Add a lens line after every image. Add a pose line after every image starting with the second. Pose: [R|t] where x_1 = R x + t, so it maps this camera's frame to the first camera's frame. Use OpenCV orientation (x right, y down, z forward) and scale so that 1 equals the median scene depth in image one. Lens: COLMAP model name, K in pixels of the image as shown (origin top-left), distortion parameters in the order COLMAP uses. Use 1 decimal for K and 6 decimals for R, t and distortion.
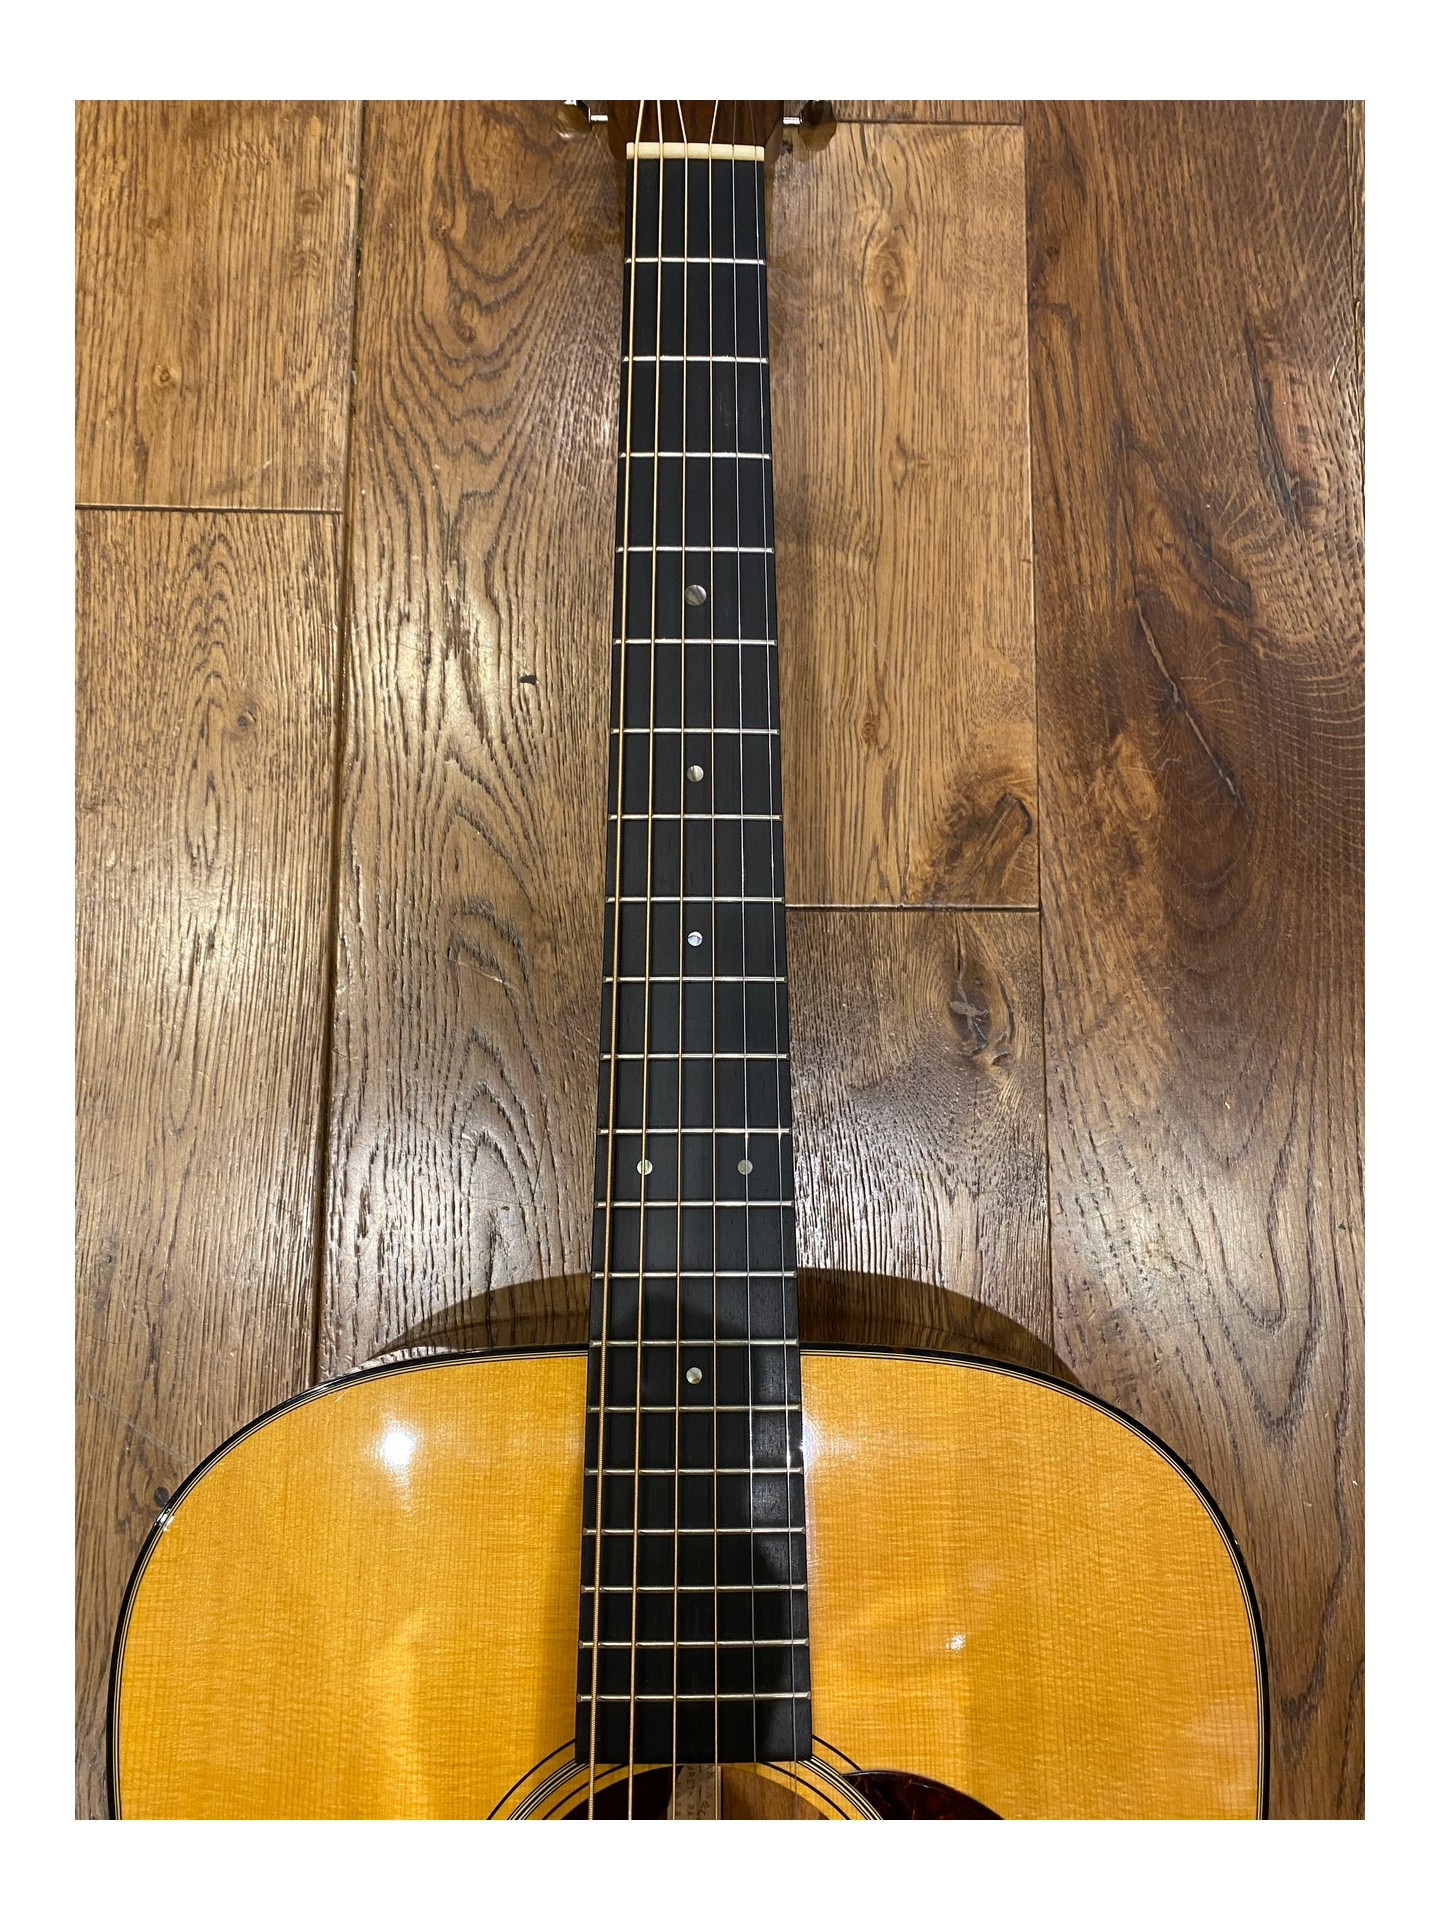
lens RADIAL K [[1386.3, 0, 719.2], [0, 1386.3, 963.8], [0, 0, 1]] dist [0.006894, -0.001121]
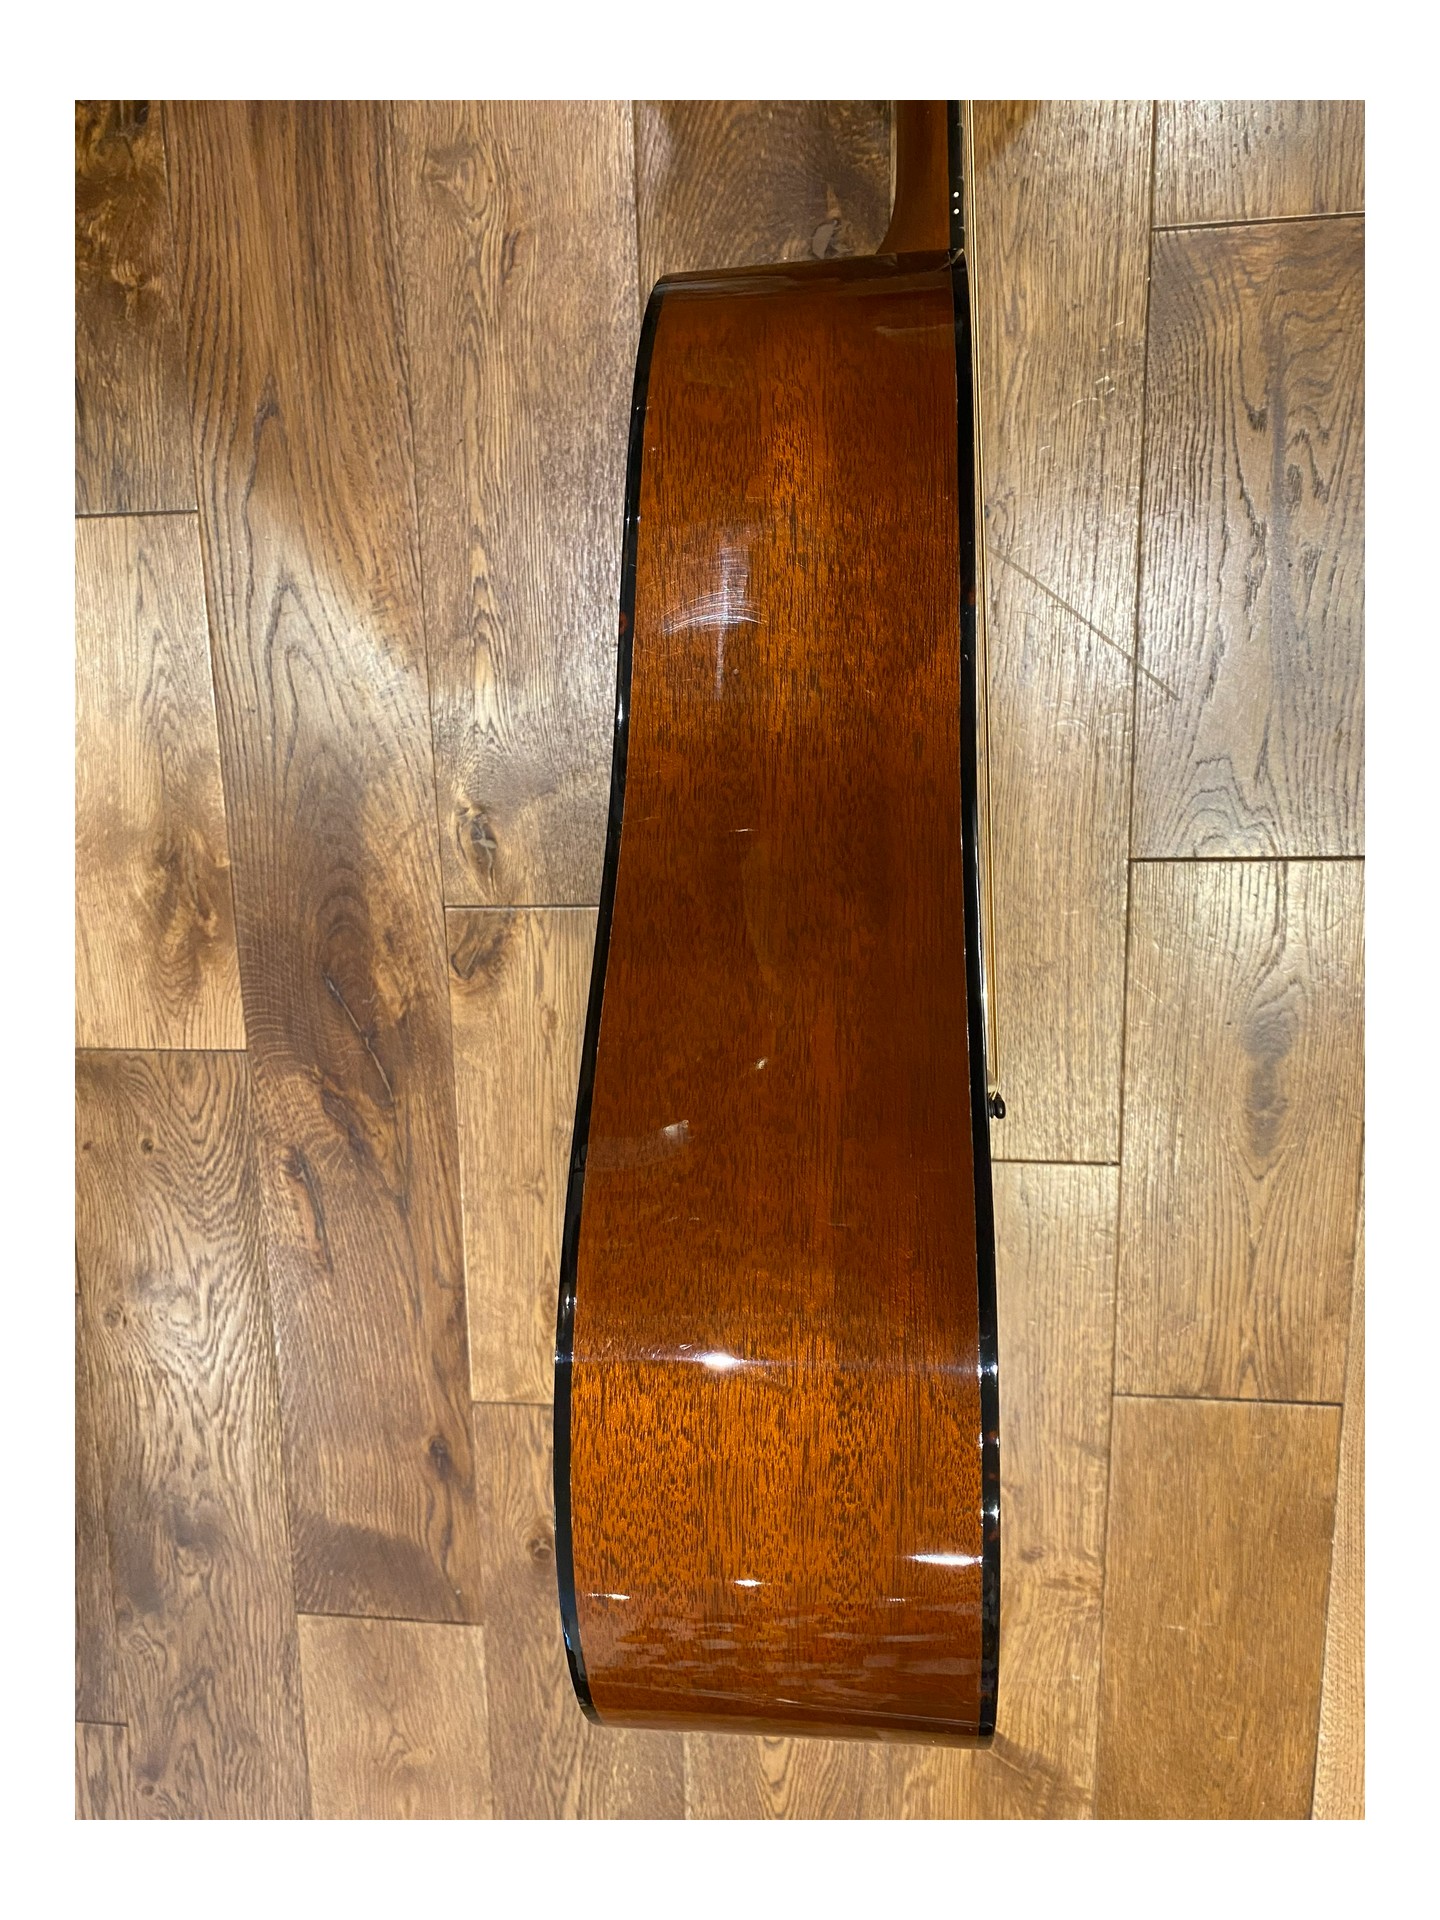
lens RADIAL K [[1386.3, 0, 734.1], [0, 1386.3, 977.4], [0, 0, 1]] dist [0.006894, -0.001121]
pose [[-0.993736, 0.005377, 0.111627, -0.269313], [-0.012748, -0.997776, -0.065425, -0.019957], [0.111027, -0.066438, 0.991594, -0.528258]]
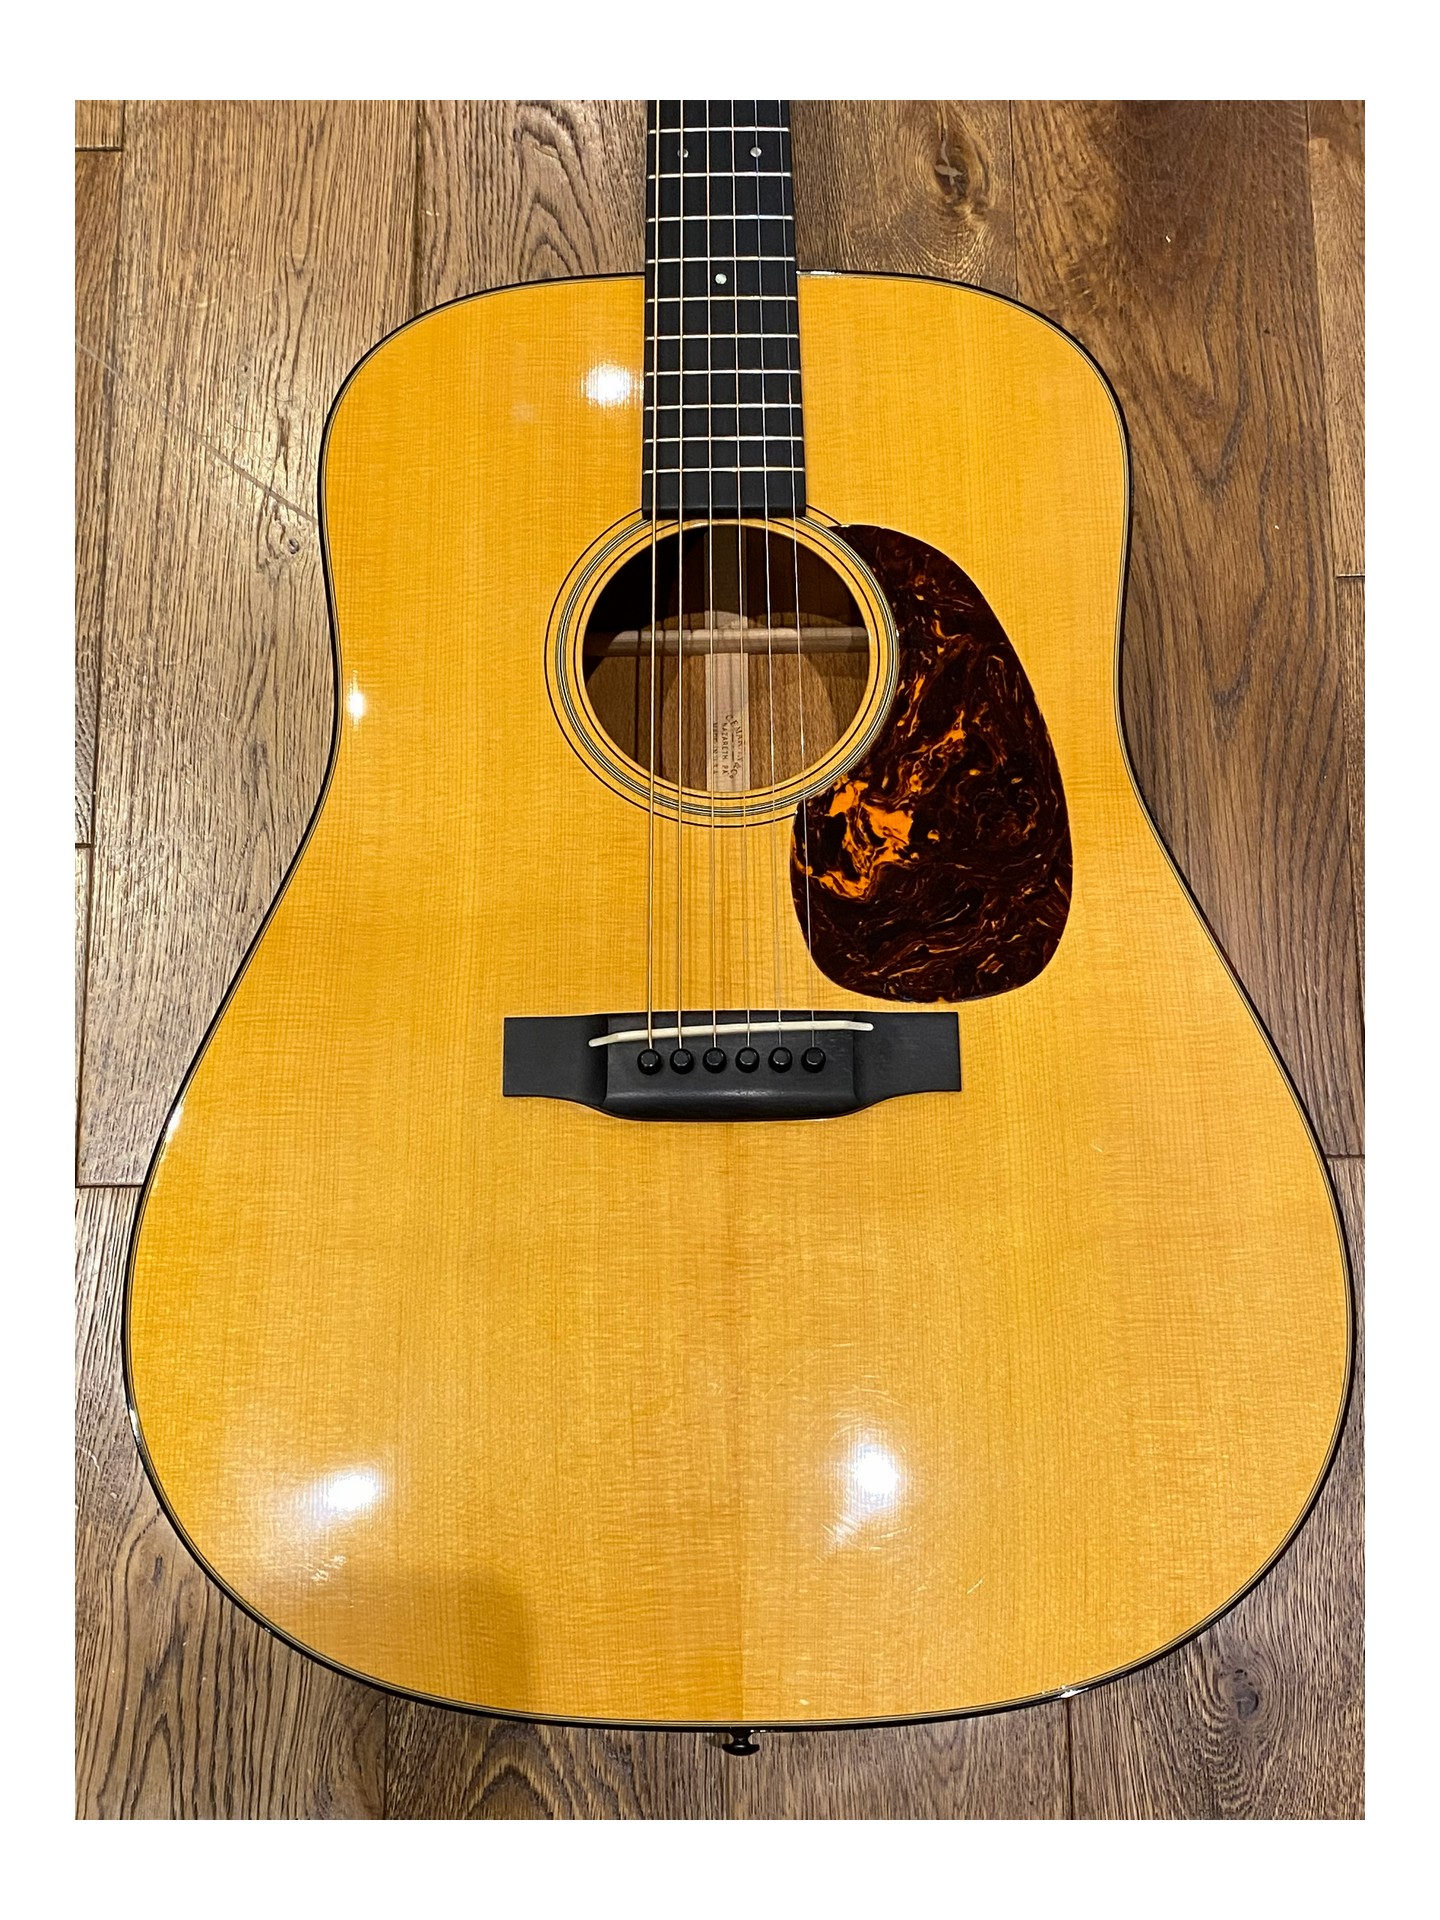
lens RADIAL K [[2476.5, 0, 698.9], [0, 2476.5, 959.9], [0, 0, 1]] dist [0.052118, 0.000000]
pose [[0.999269, -0.017840, -0.033824, 0.023705], [0.014836, 0.996091, -0.087081, 0.865360], [0.035245, 0.086515, 0.995627, -1.049697]]
